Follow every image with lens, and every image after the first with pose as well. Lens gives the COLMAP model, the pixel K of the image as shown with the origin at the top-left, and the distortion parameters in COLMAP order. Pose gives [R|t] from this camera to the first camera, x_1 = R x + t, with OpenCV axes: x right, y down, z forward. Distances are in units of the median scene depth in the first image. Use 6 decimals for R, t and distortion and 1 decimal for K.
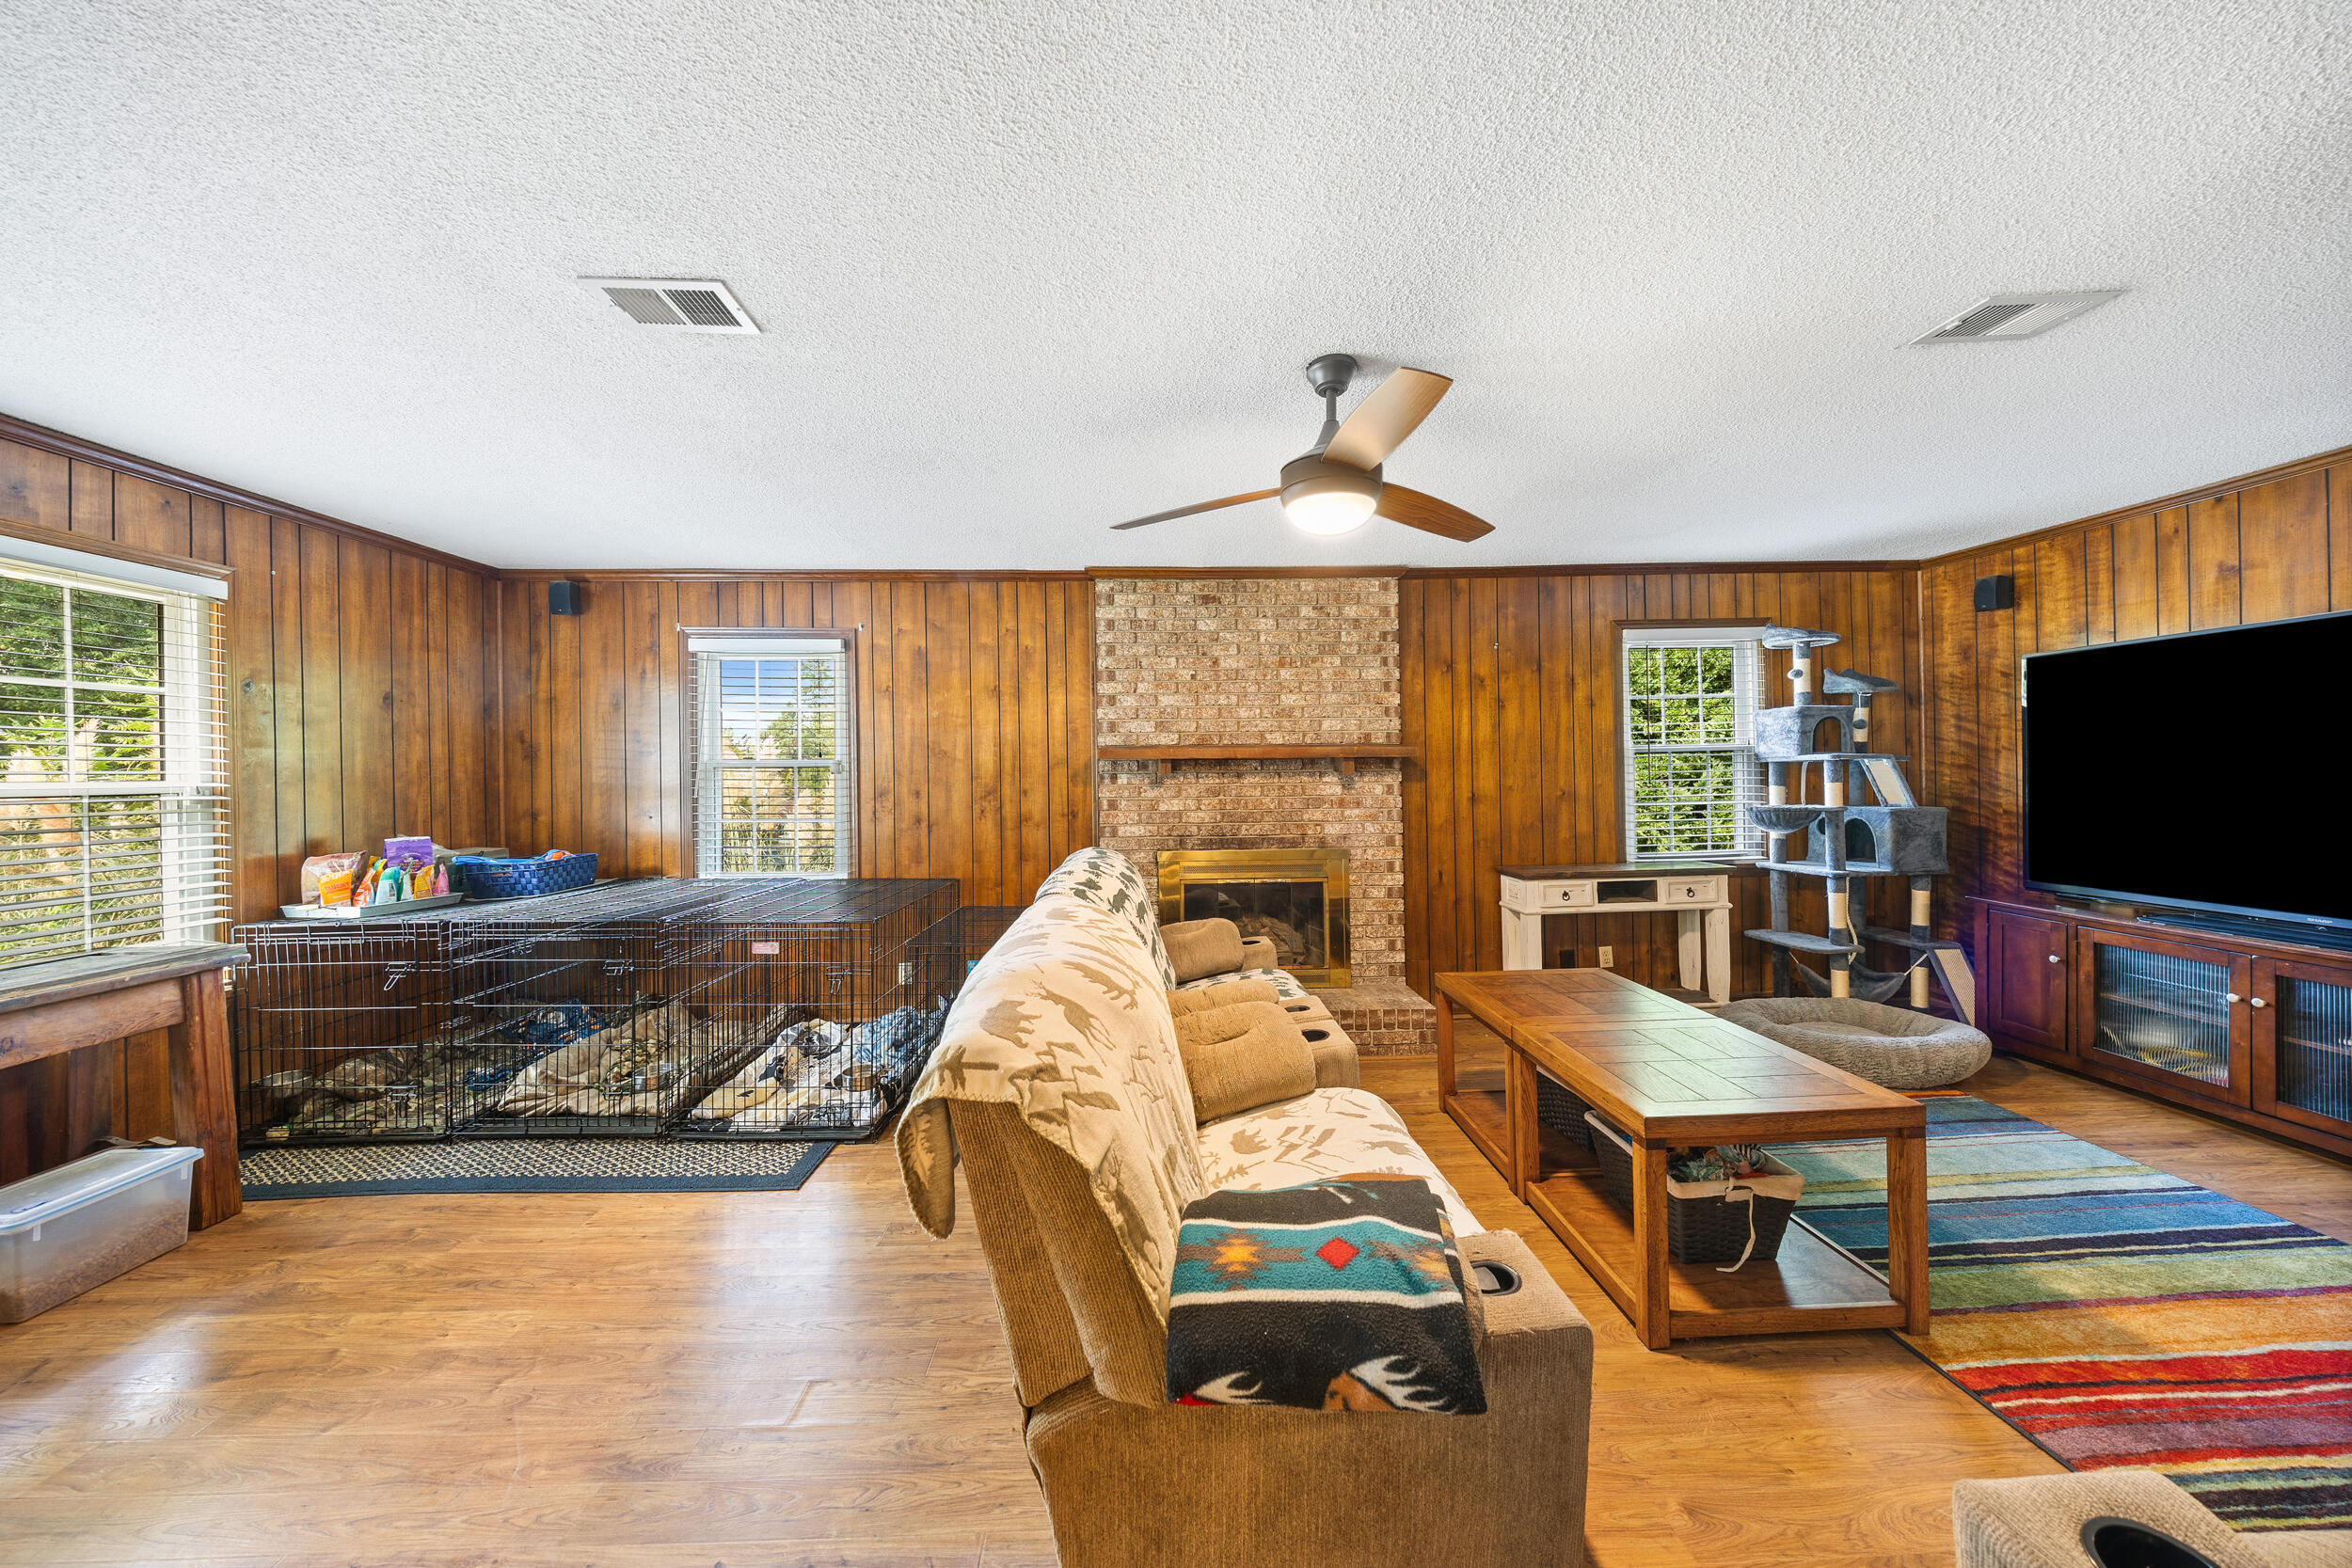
lens RADIAL K [[799.3, 0, 1164.7], [0, 799.3, 777.2], [0, 0, 1]] dist [-0.009253, 0.001059]
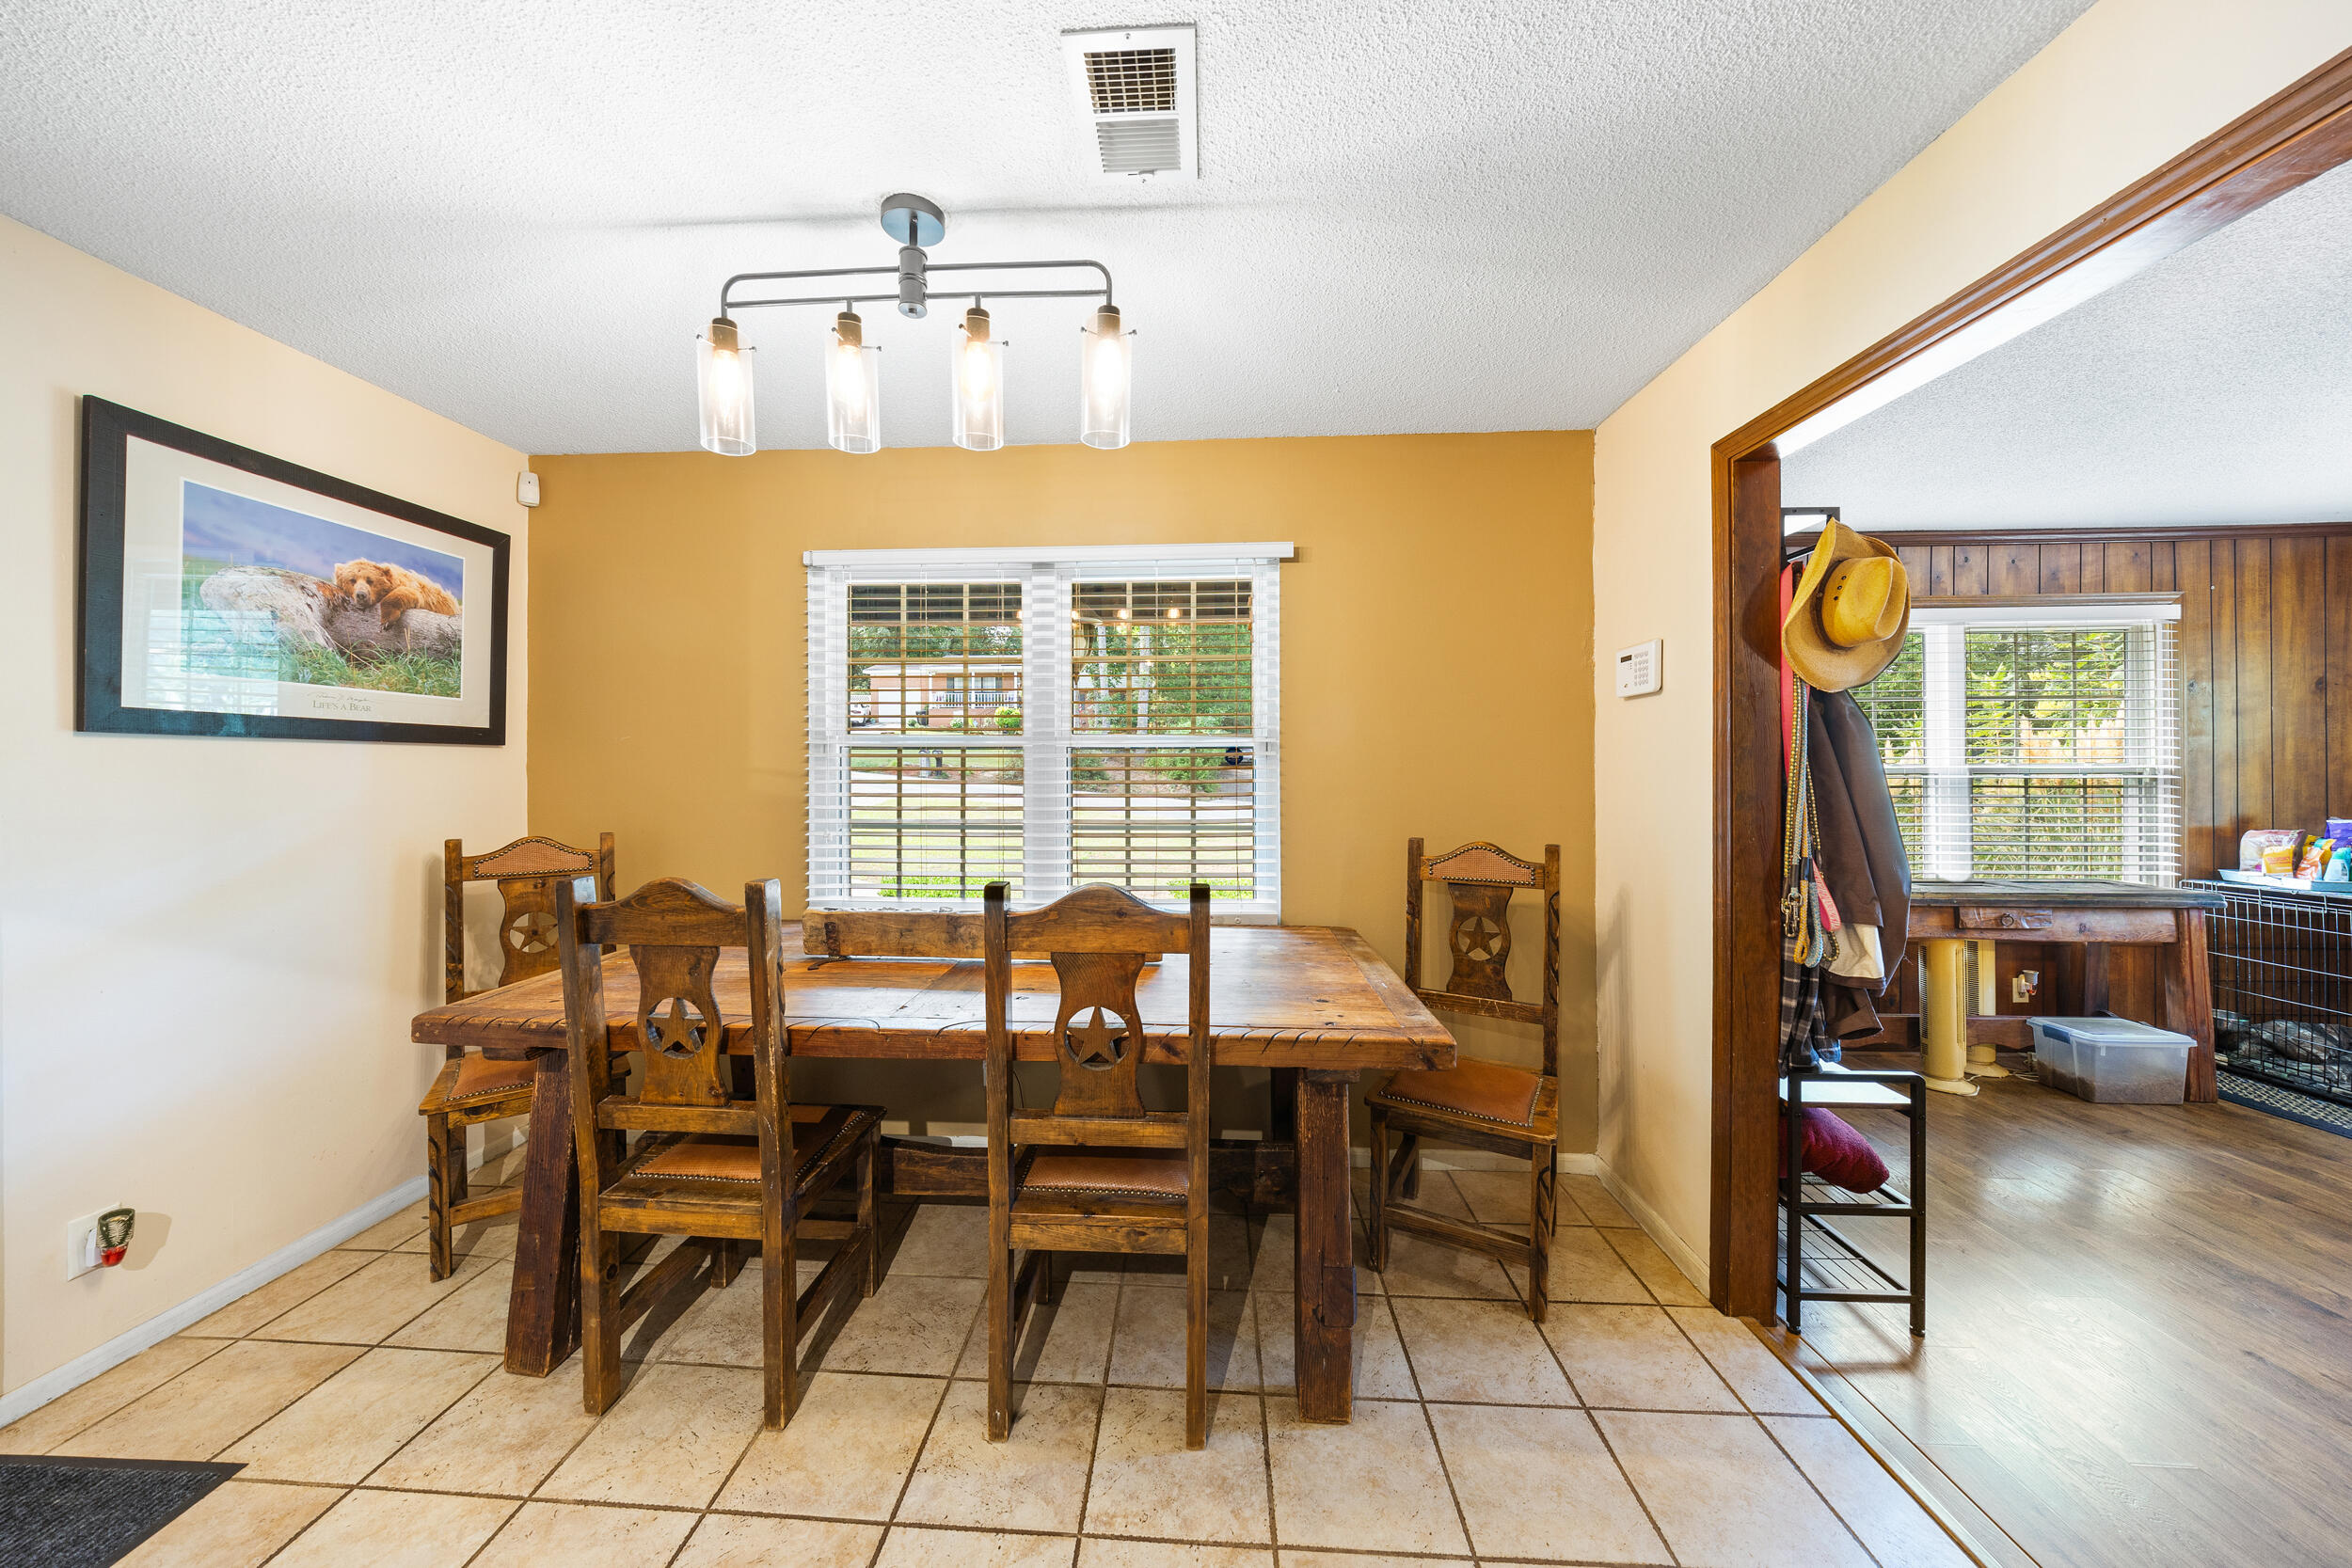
lens RADIAL K [[799.3, 0, 1162.4], [0, 799.3, 769.2], [0, 0, 1]] dist [-0.009253, 0.001059]
pose [[-0.078873, 0.014191, -0.996784, 0.147791], [-0.000289, 0.999898, 0.014258, -0.002507], [0.996885, 0.001412, -0.078860, -0.397586]]
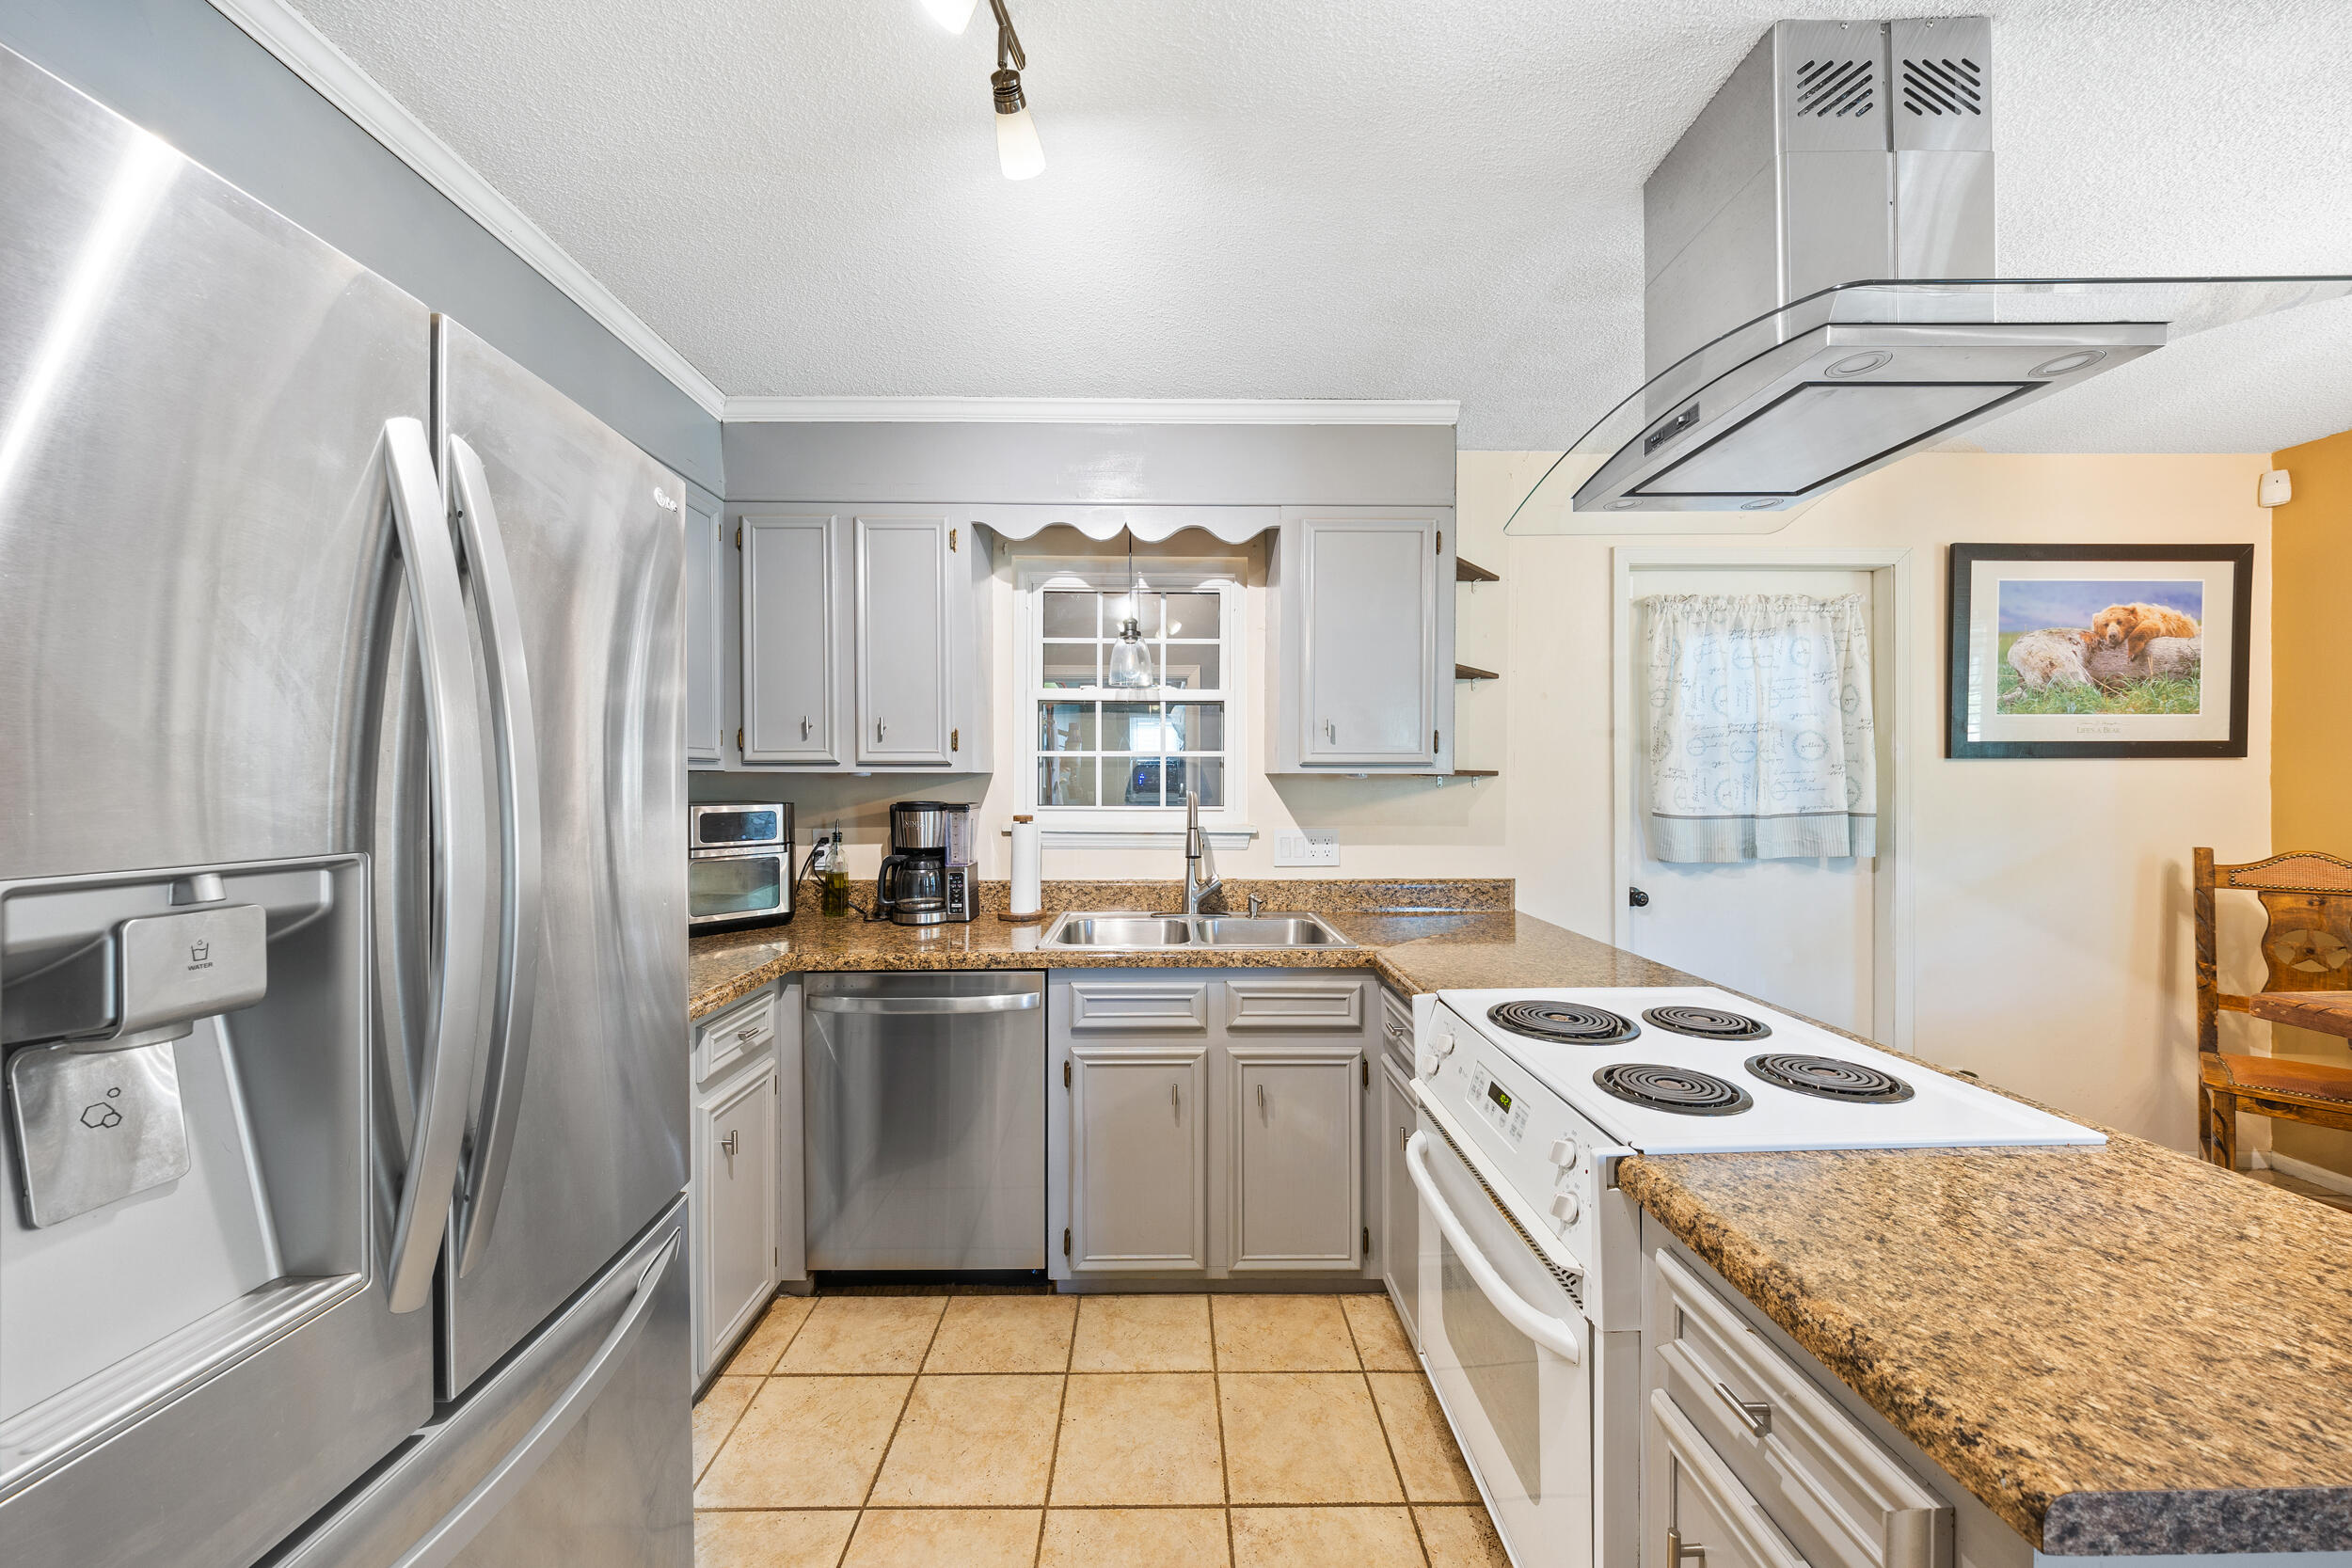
lens RADIAL K [[799.3, 0, 1169.6], [0, 799.3, 785.4], [0, 0, 1]] dist [-0.009253, 0.001059]
pose [[-0.999758, 0.018134, 0.012420, 0.447261], [0.018149, 0.999835, 0.001131, -0.006811], [-0.012397, 0.001356, -0.999922, -0.325057]]
